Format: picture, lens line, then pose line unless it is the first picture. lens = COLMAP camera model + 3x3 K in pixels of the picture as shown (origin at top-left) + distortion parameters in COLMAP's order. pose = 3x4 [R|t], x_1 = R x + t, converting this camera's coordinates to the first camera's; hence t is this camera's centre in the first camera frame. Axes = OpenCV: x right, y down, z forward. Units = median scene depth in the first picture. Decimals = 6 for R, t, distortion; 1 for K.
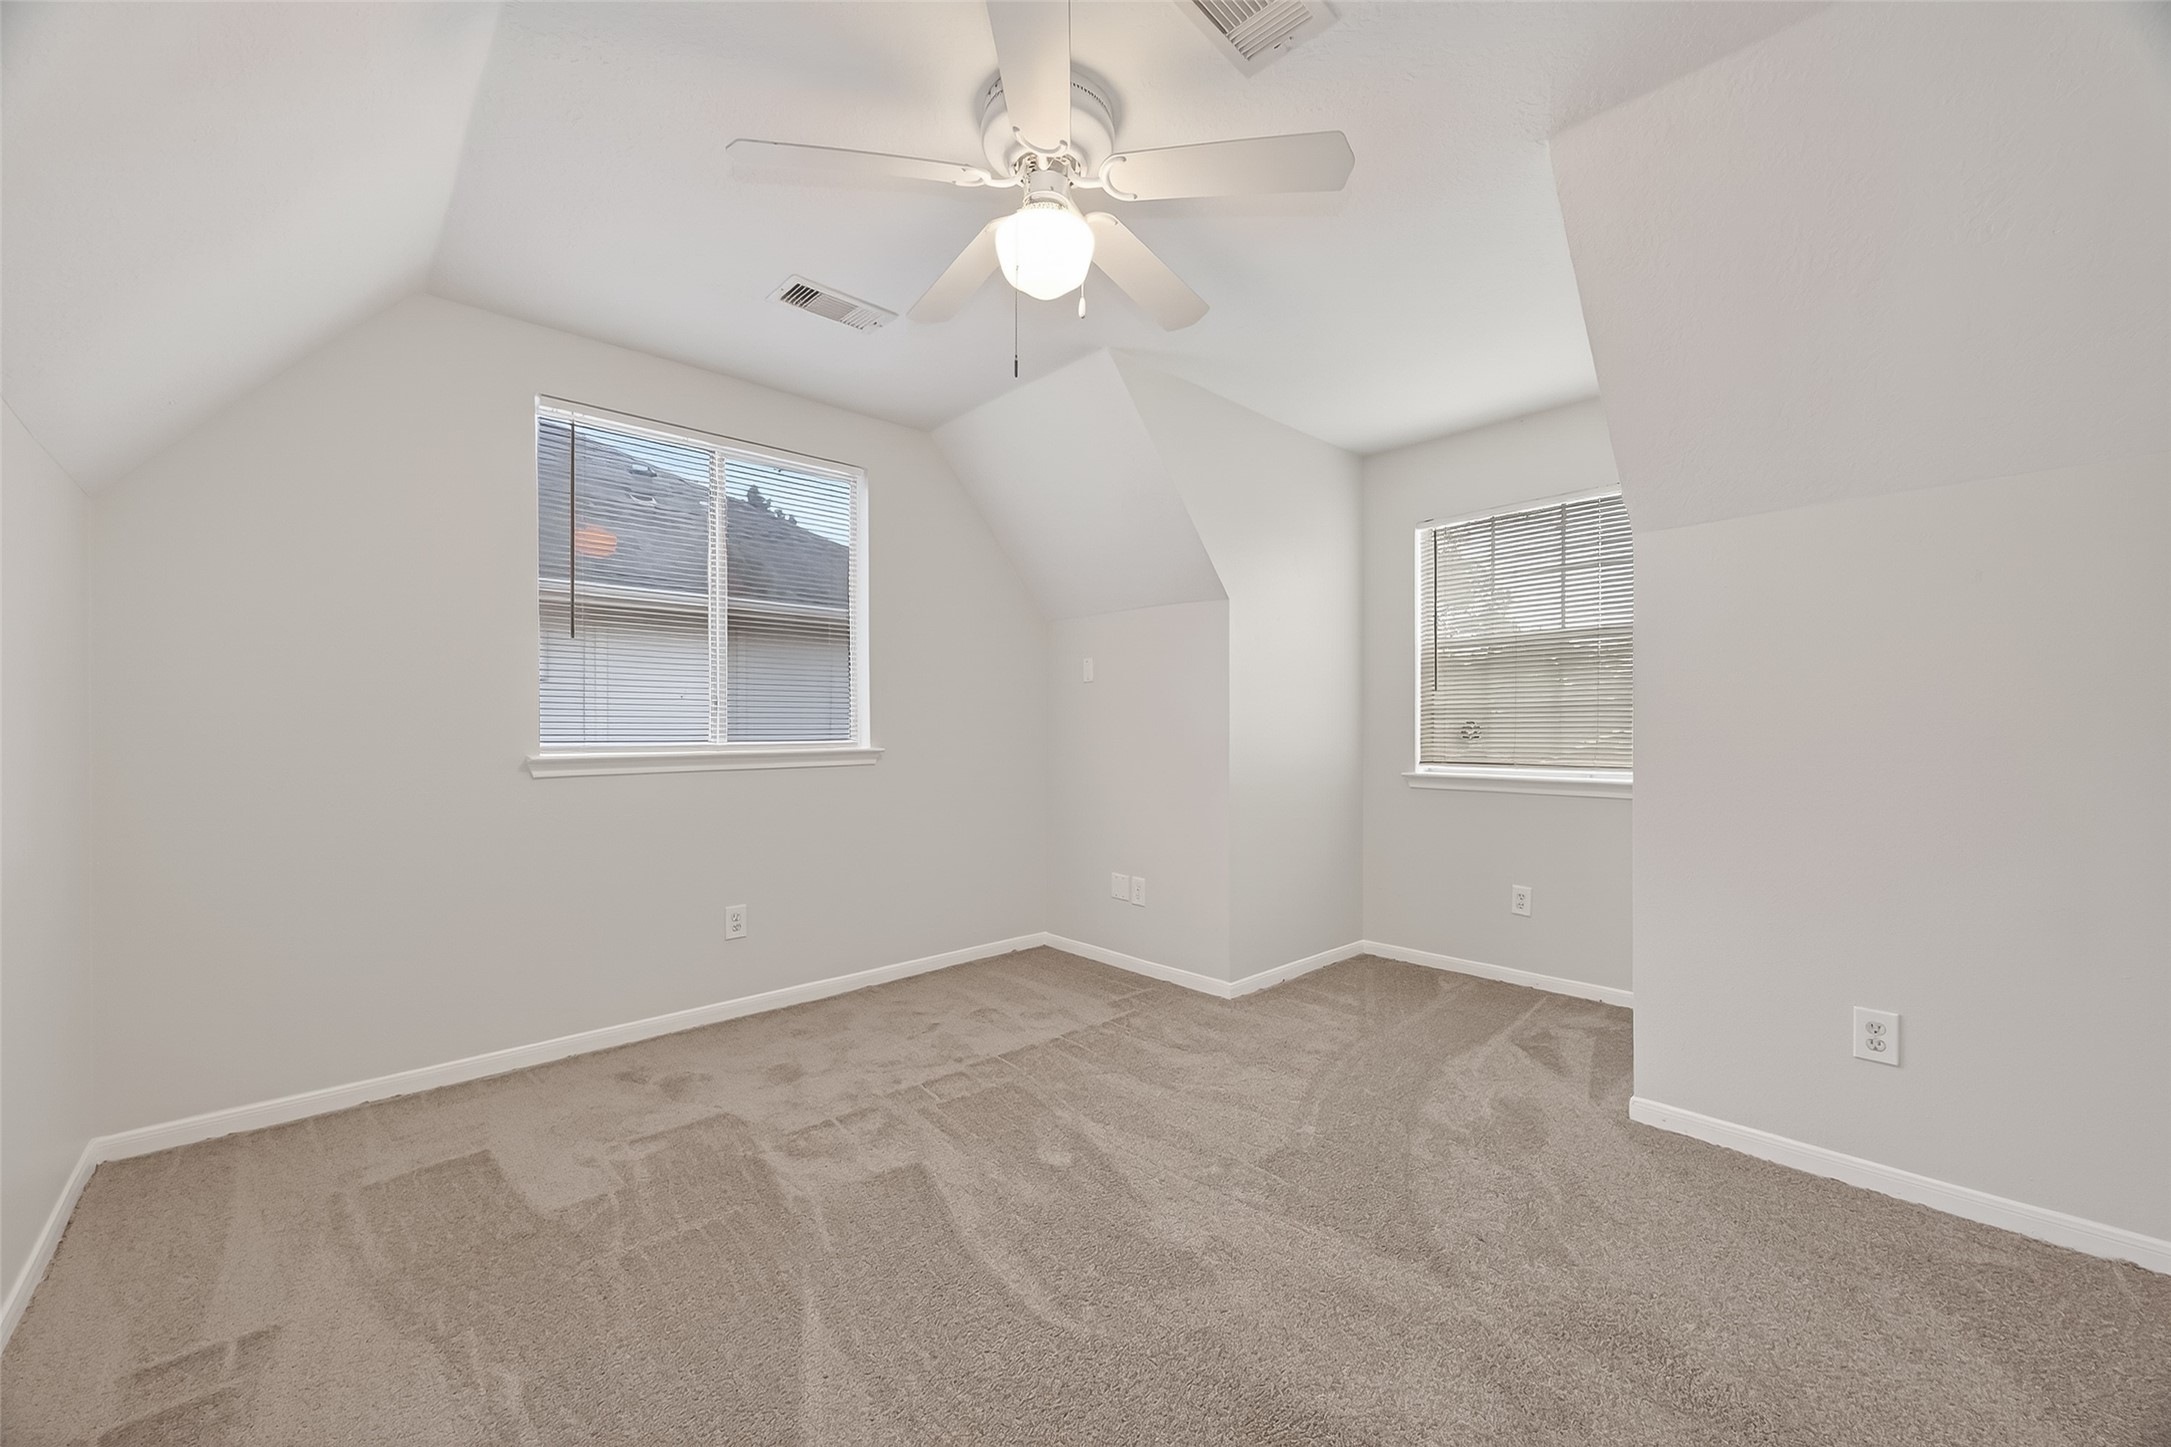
lens RADIAL K [[851.7, 0, 1084.3], [0, 851.7, 726.7], [0, 0, 1]] dist [0.002692, -0.000923]
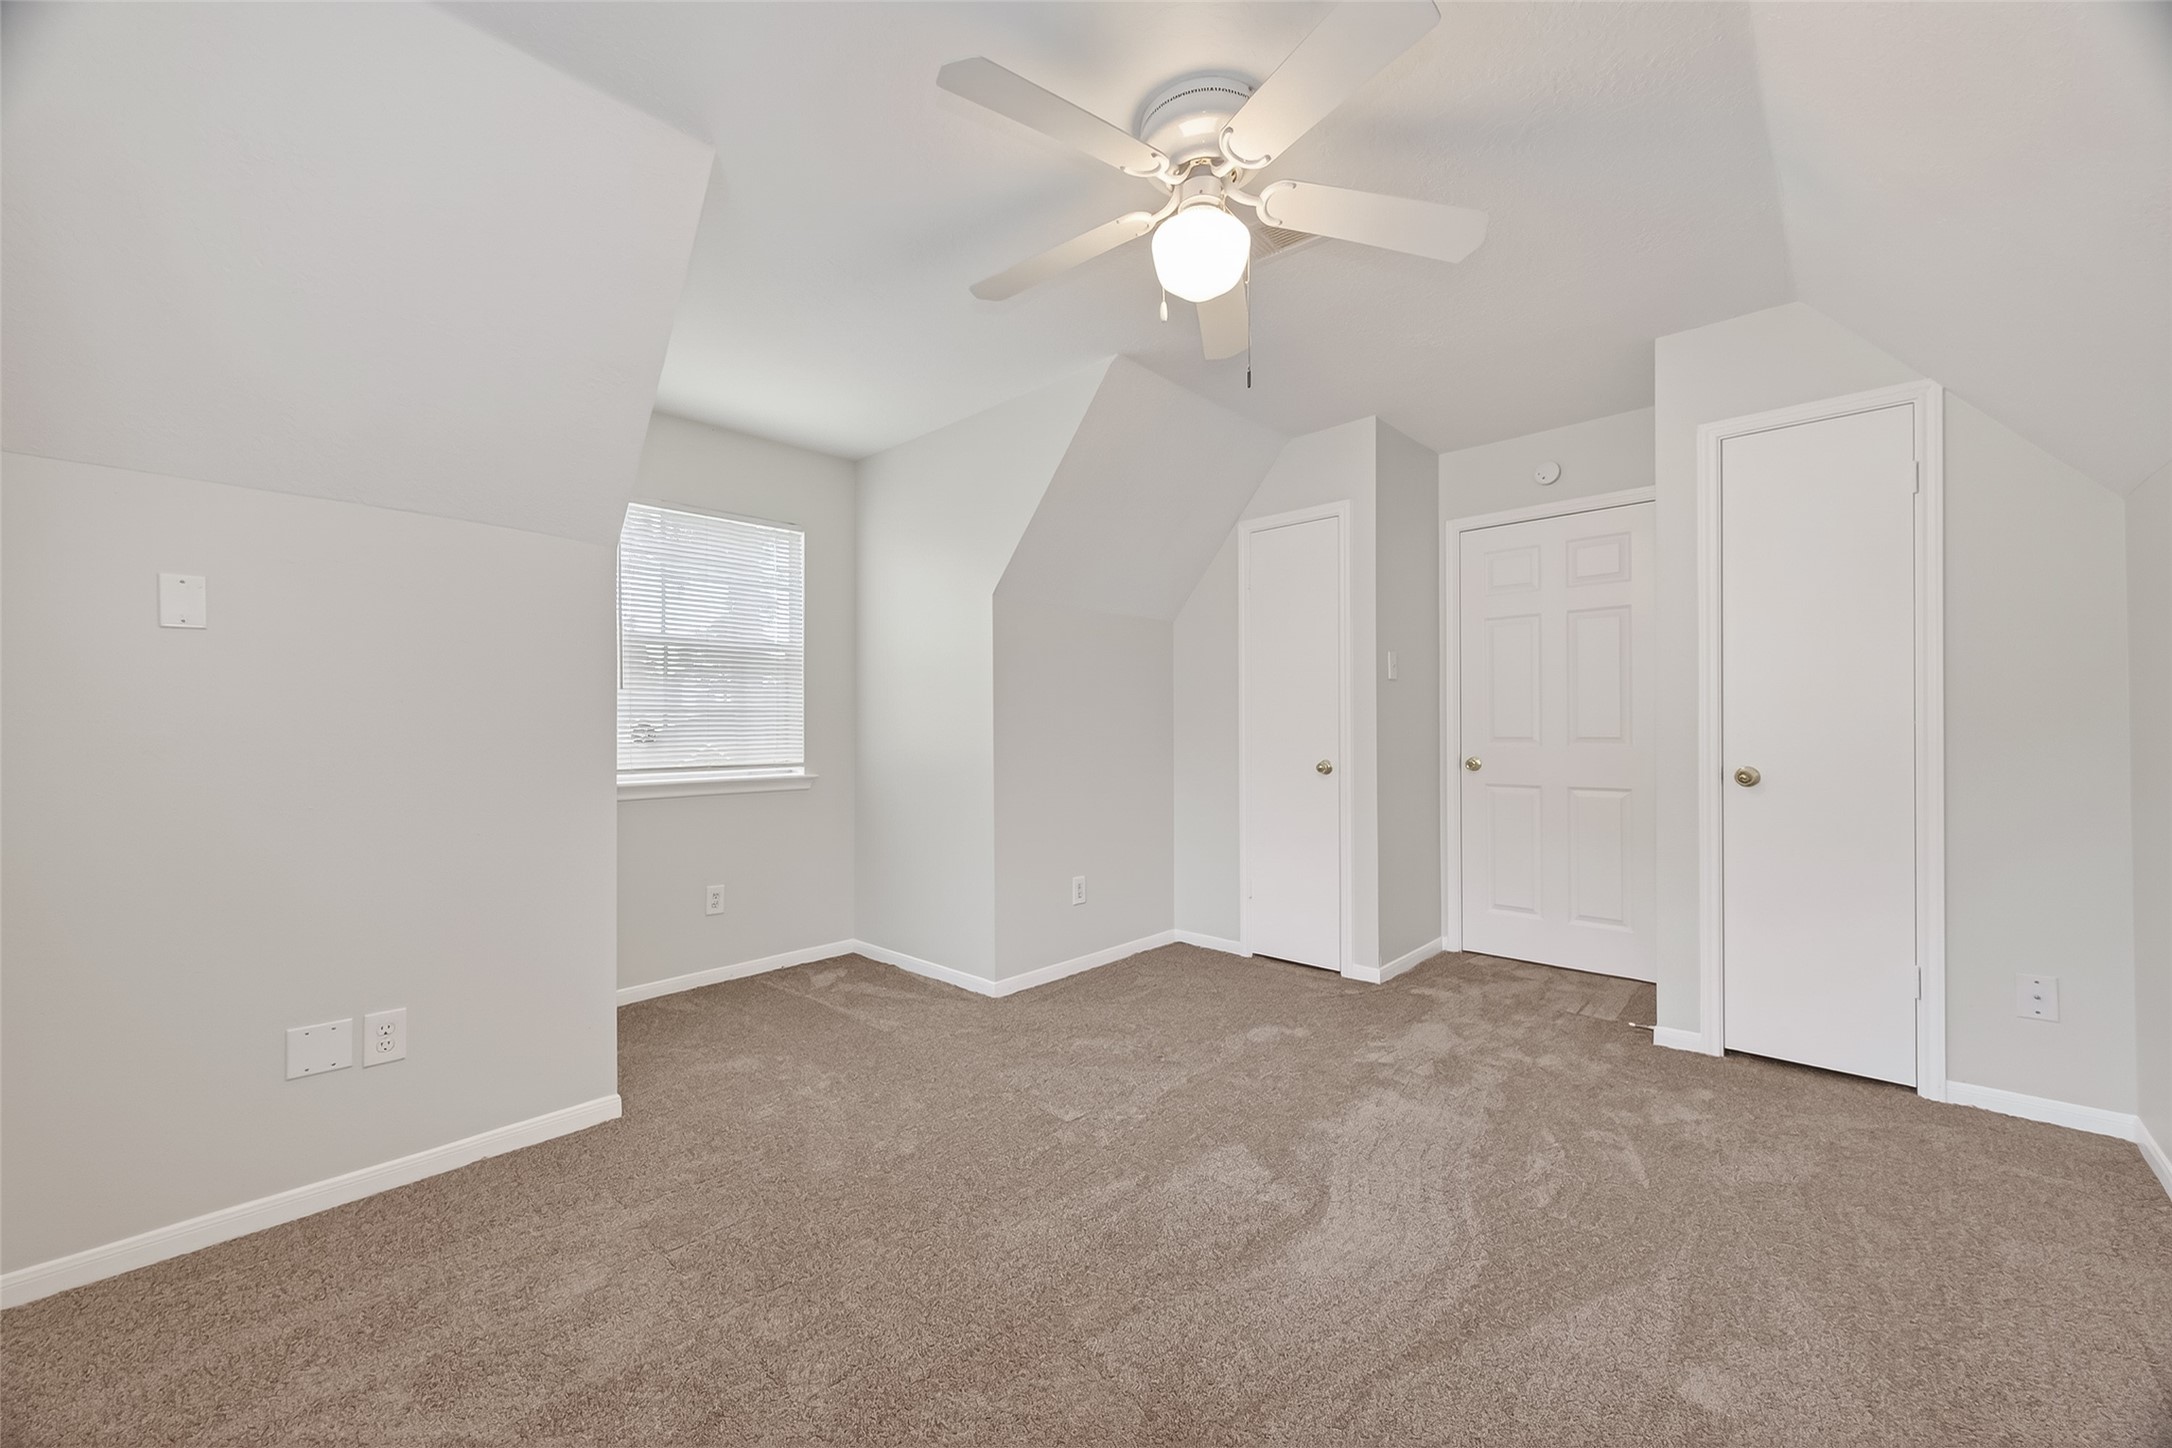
lens RADIAL K [[852.1, 0, 1091.2], [0, 852.1, 726.6], [0, 0, 1]] dist [0.002692, -0.000923]
pose [[-0.080010, -0.000507, 0.996794, -0.606461], [0.004781, 0.999988, 0.000892, -0.002301], [-0.996783, 0.004837, -0.080006, 0.709823]]
